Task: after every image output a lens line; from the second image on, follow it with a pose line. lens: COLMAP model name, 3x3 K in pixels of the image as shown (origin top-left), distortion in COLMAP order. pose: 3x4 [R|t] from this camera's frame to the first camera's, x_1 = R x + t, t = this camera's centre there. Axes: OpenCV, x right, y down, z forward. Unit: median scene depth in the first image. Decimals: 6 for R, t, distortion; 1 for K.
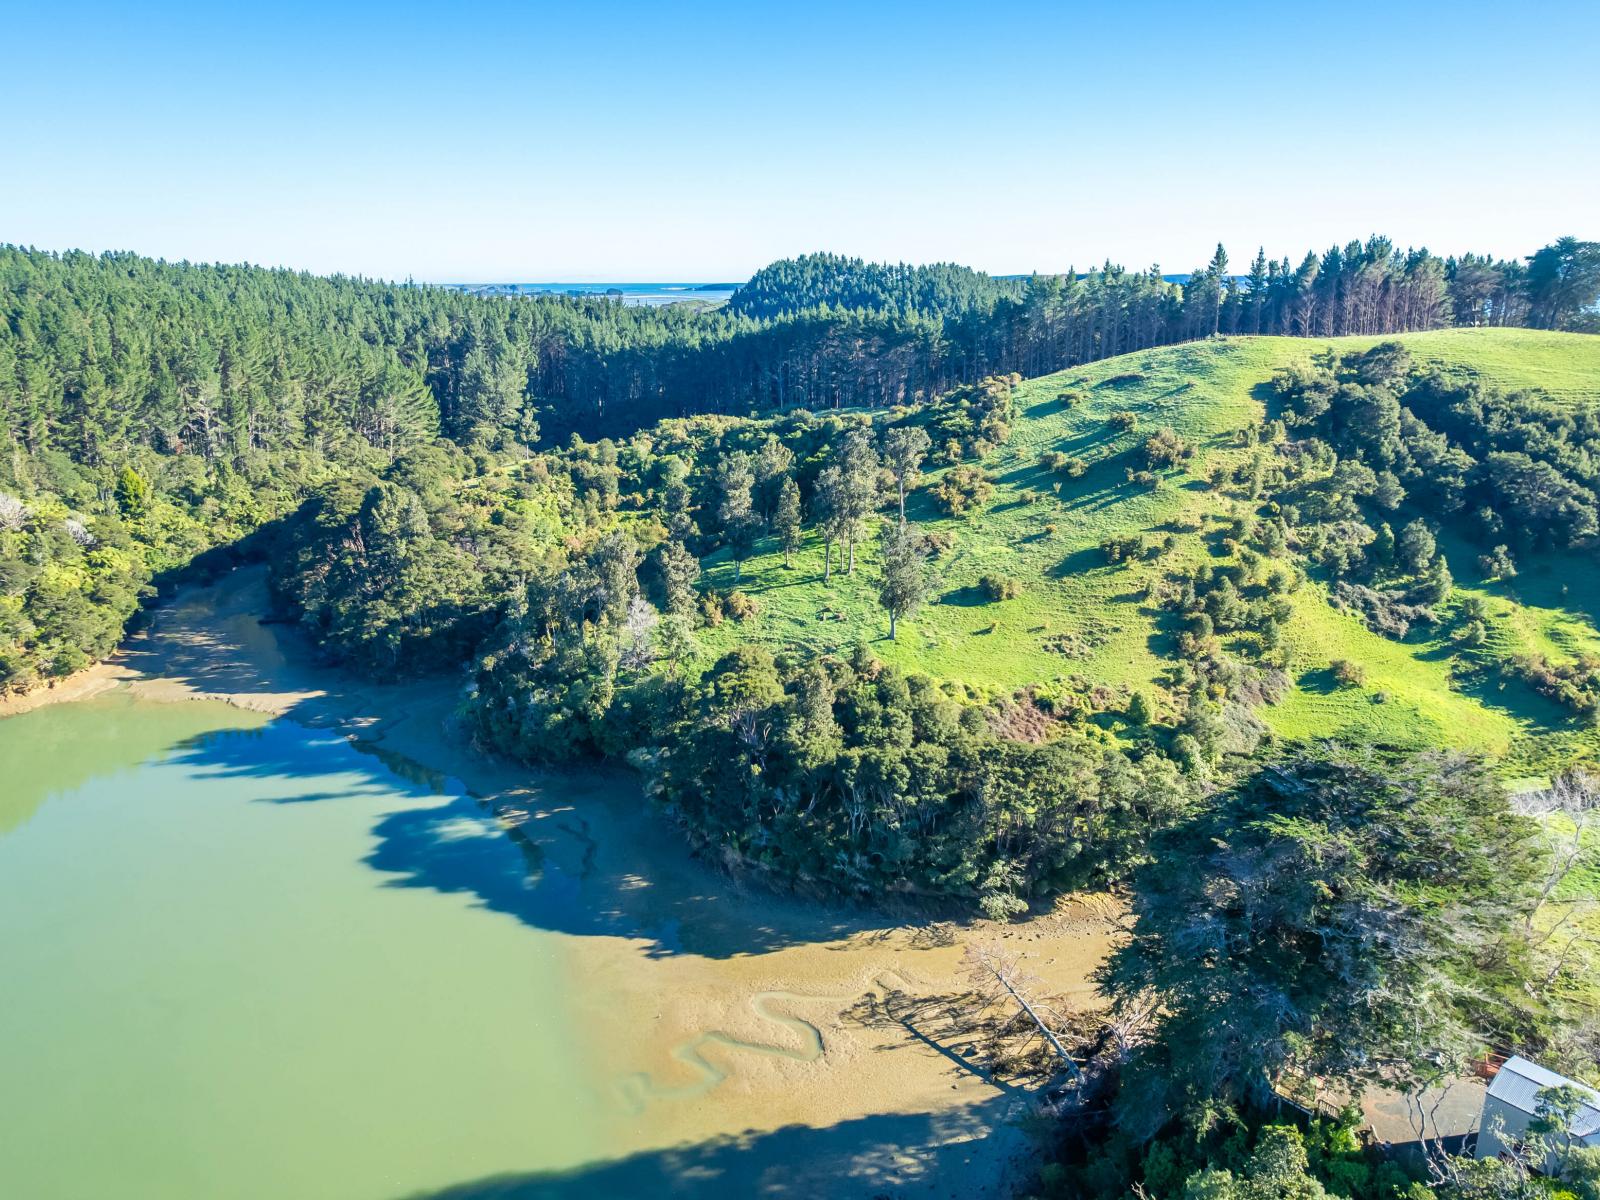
lens RADIAL K [[1160.2, 0, 800.0], [0, 1160.2, 600.0], [0, 0, 1]] dist [-0.077341, 0.060109]
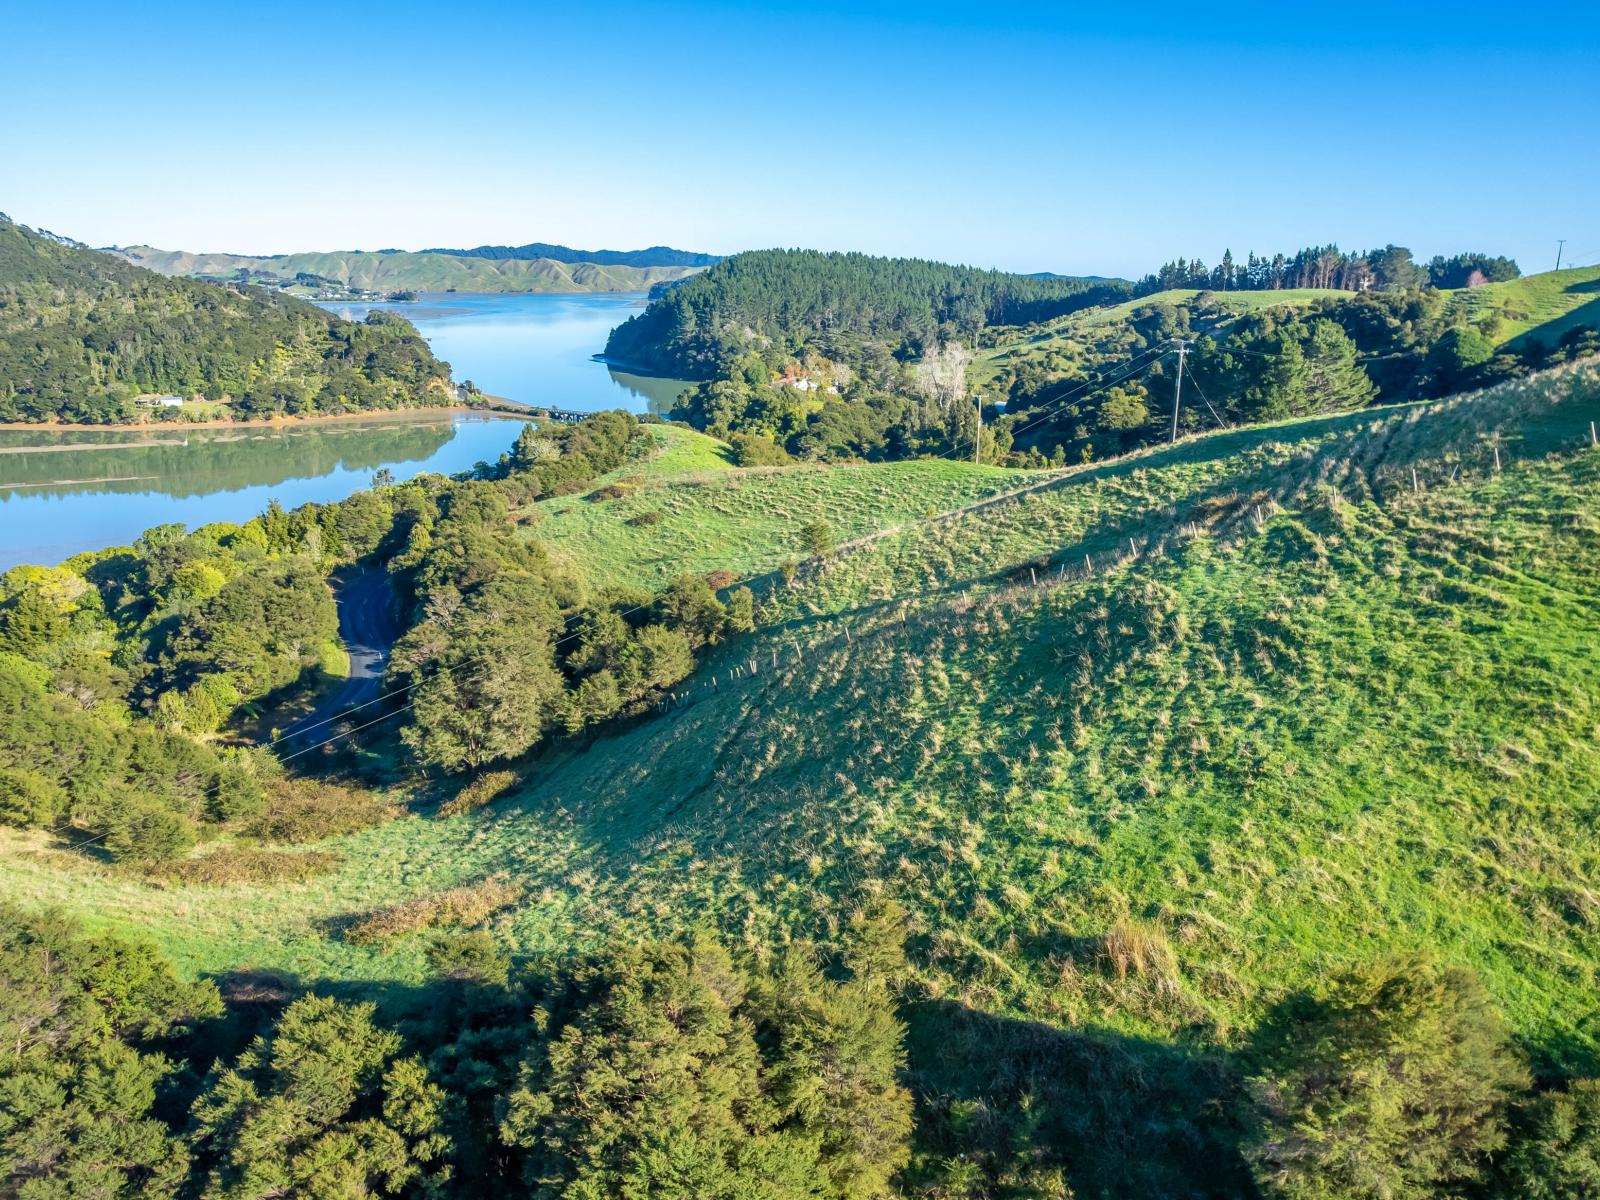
lens RADIAL K [[1160.2, 0, 800.0], [0, 1160.2, 600.0], [0, 0, 1]] dist [-0.077341, 0.060109]
pose [[0.759358, 0.179350, -0.625467, 1.355073], [-0.179513, 0.981700, 0.063557, 0.361701], [0.625420, 0.064017, 0.777658, -1.189779]]
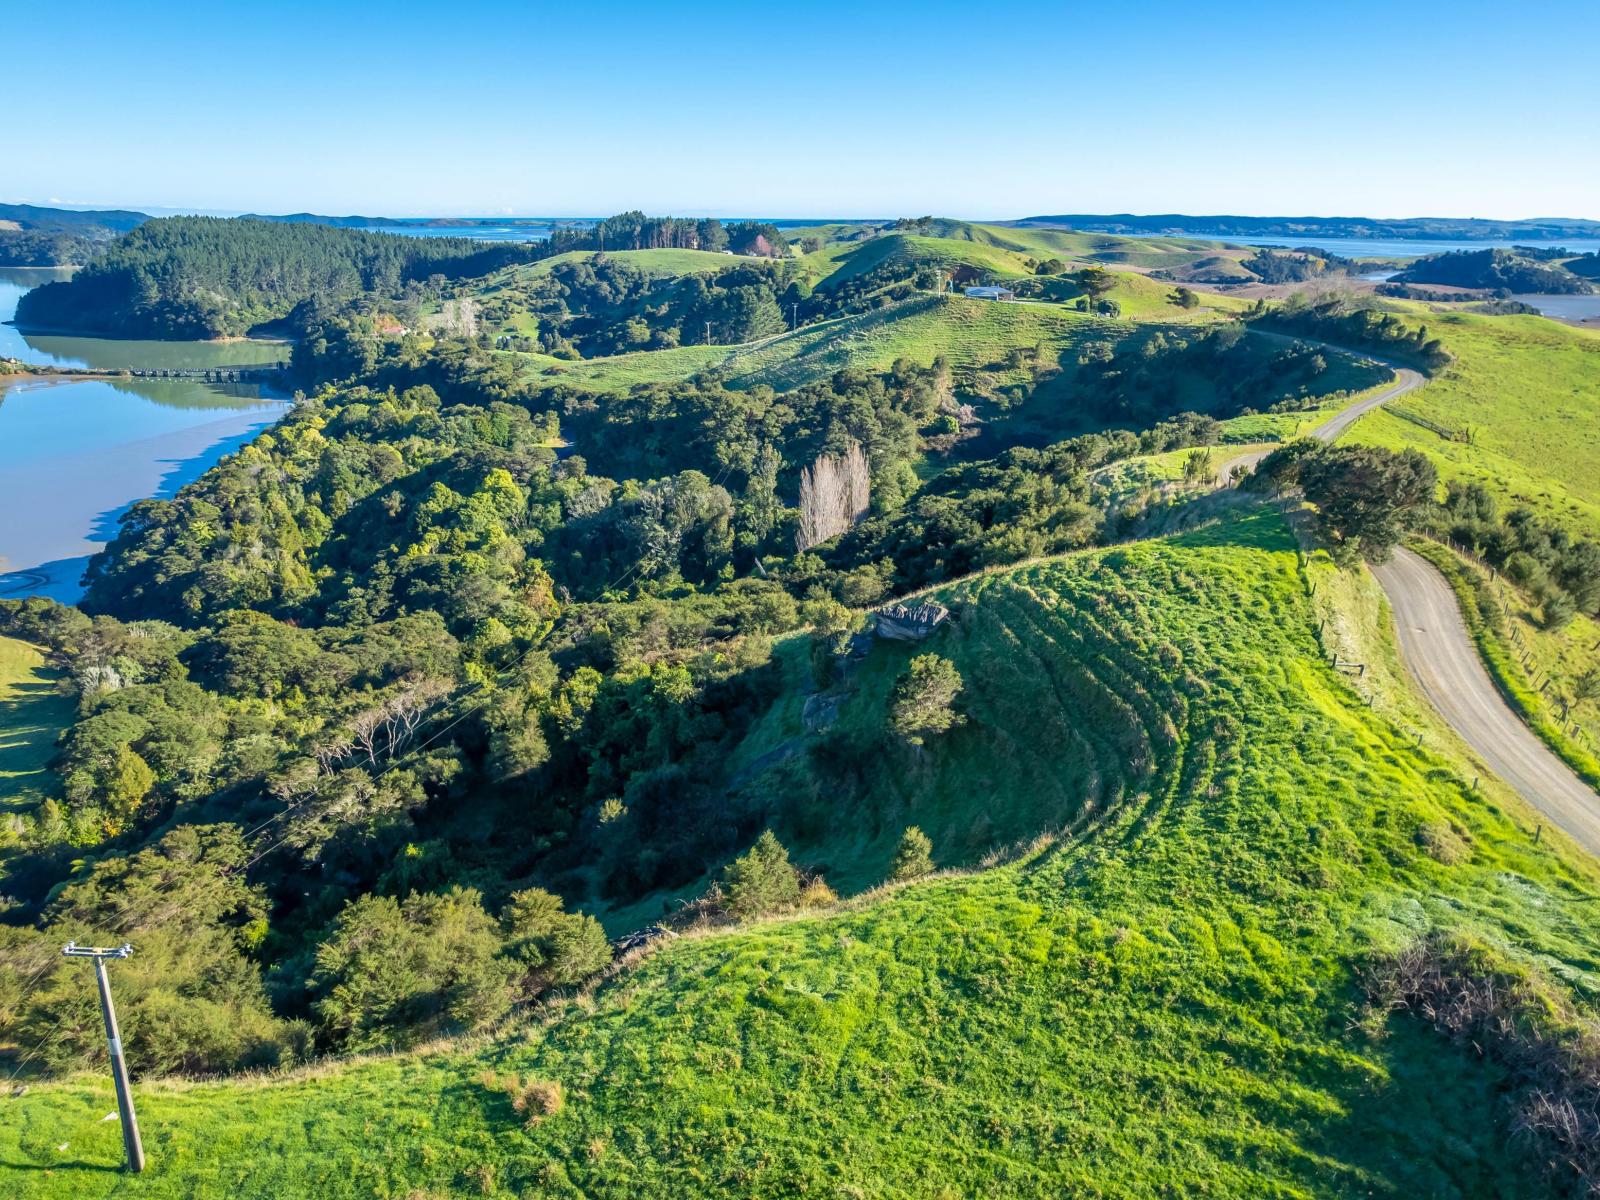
lens RADIAL K [[1160.2, 0, 800.0], [0, 1160.2, 600.0], [0, 0, 1]] dist [-0.077341, 0.060109]
pose [[0.995208, 0.035719, -0.091018, 1.352603], [-0.031027, 0.998141, 0.052457, 0.563173], [0.092722, -0.049382, 0.994467, -2.220170]]
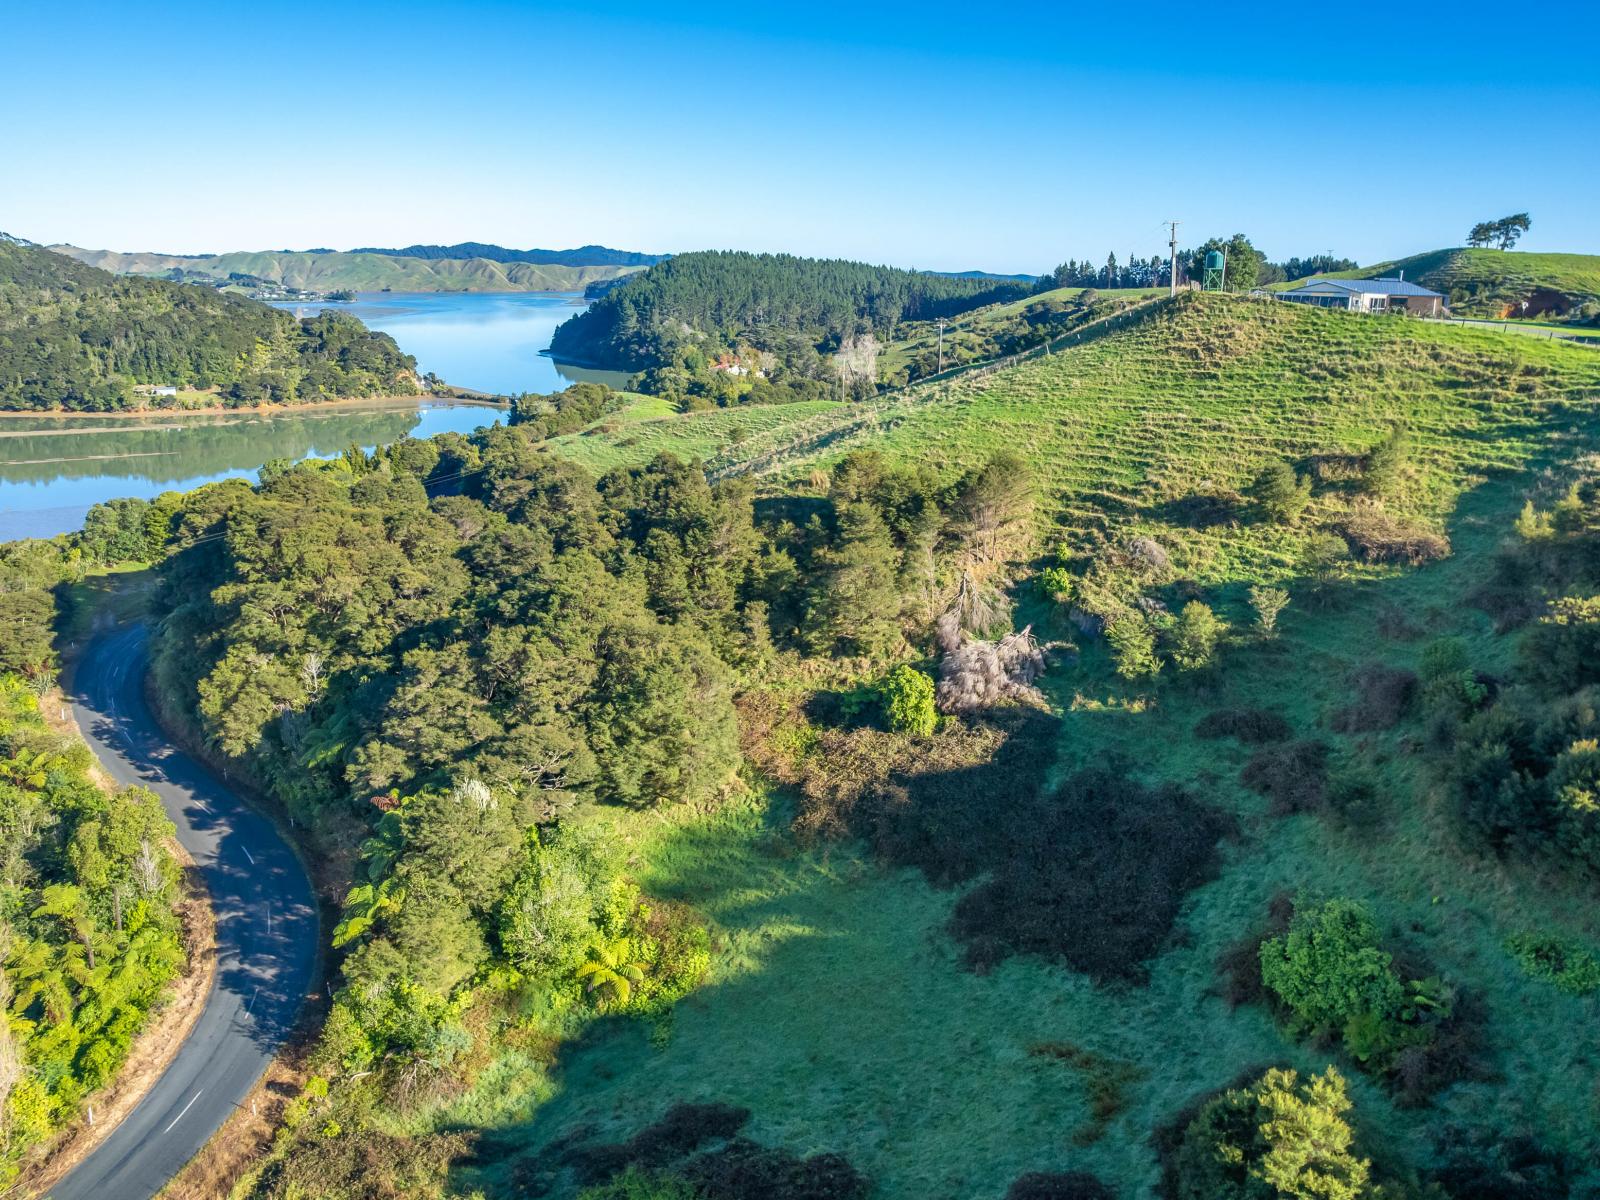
lens RADIAL K [[1160.2, 0, 800.0], [0, 1160.2, 600.0], [0, 0, 1]] dist [-0.077341, 0.060109]
pose [[0.794062, 0.168367, -0.584053, 1.540963], [-0.167812, 0.984251, 0.055581, 0.413455], [0.584213, 0.053876, 0.809810, -1.393962]]
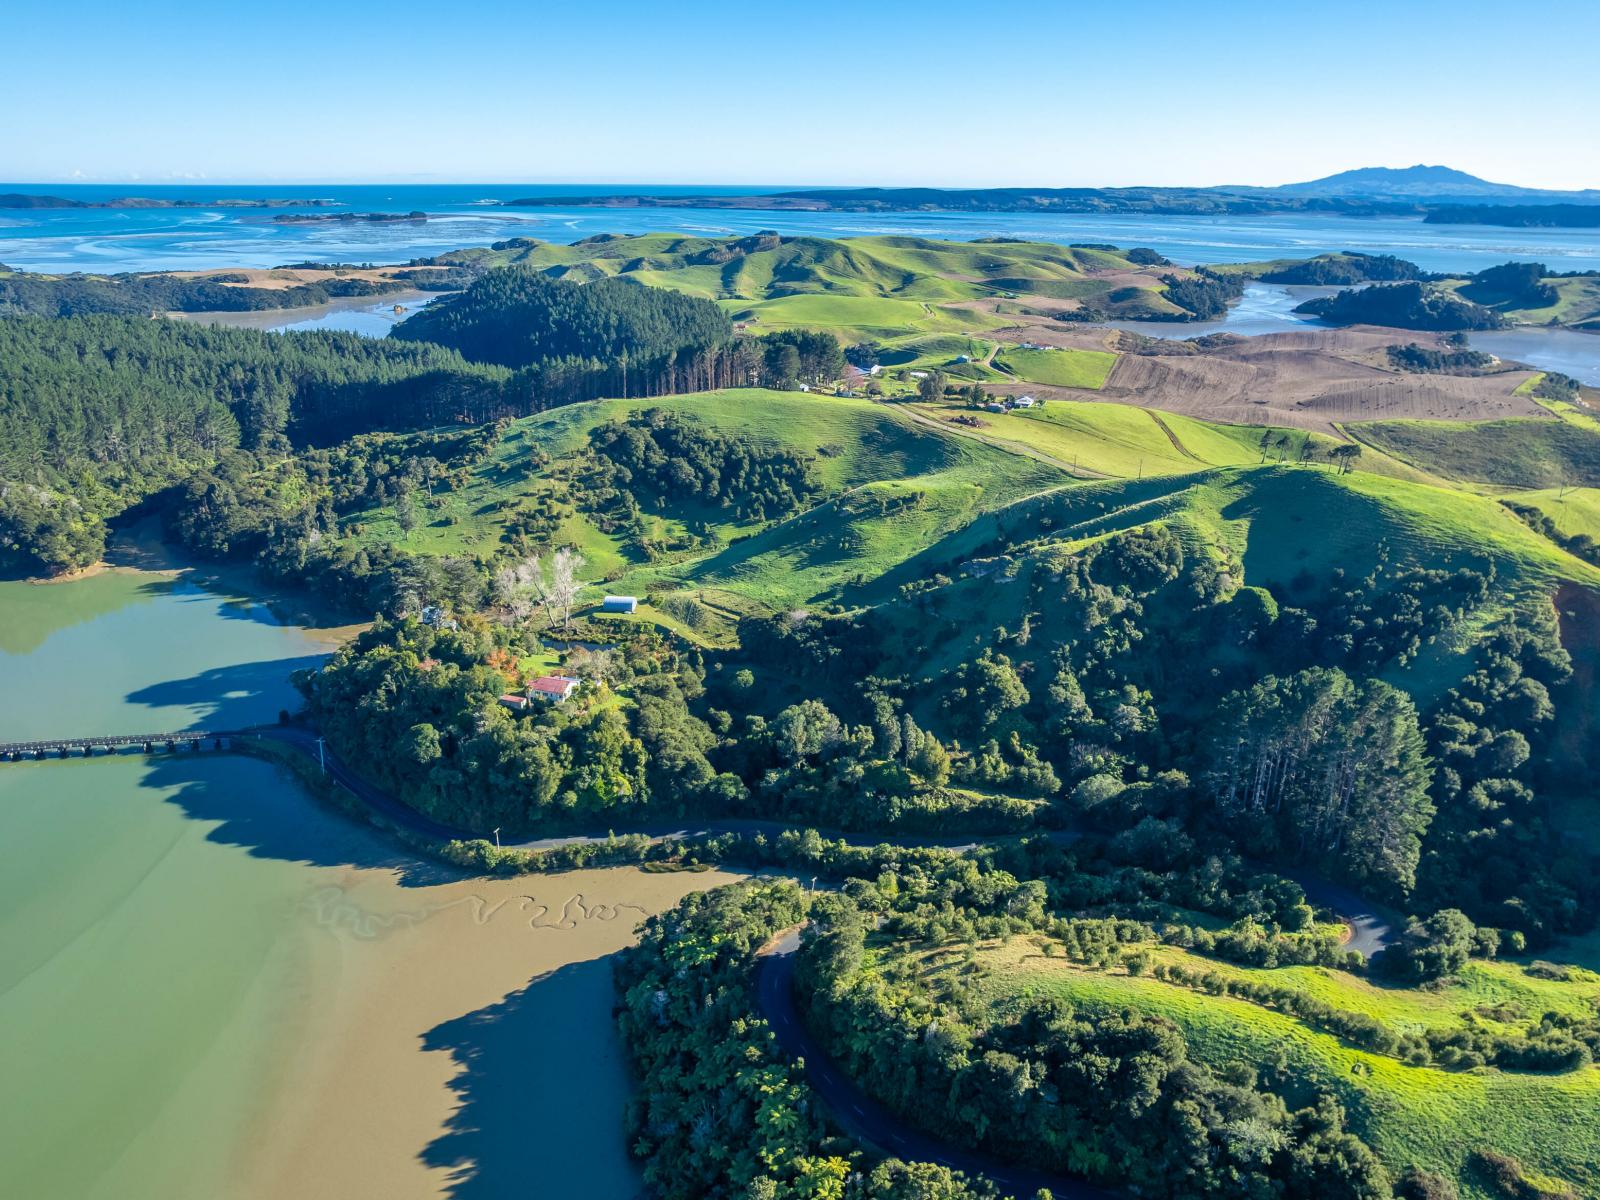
lens RADIAL K [[1160.2, 0, 800.0], [0, 1160.2, 600.0], [0, 0, 1]] dist [-0.077341, 0.060109]
pose [[0.990248, -0.039606, 0.133567, 0.445633], [0.028633, 0.996130, 0.083102, -0.018020], [-0.136341, -0.078467, 0.987550, -1.323000]]
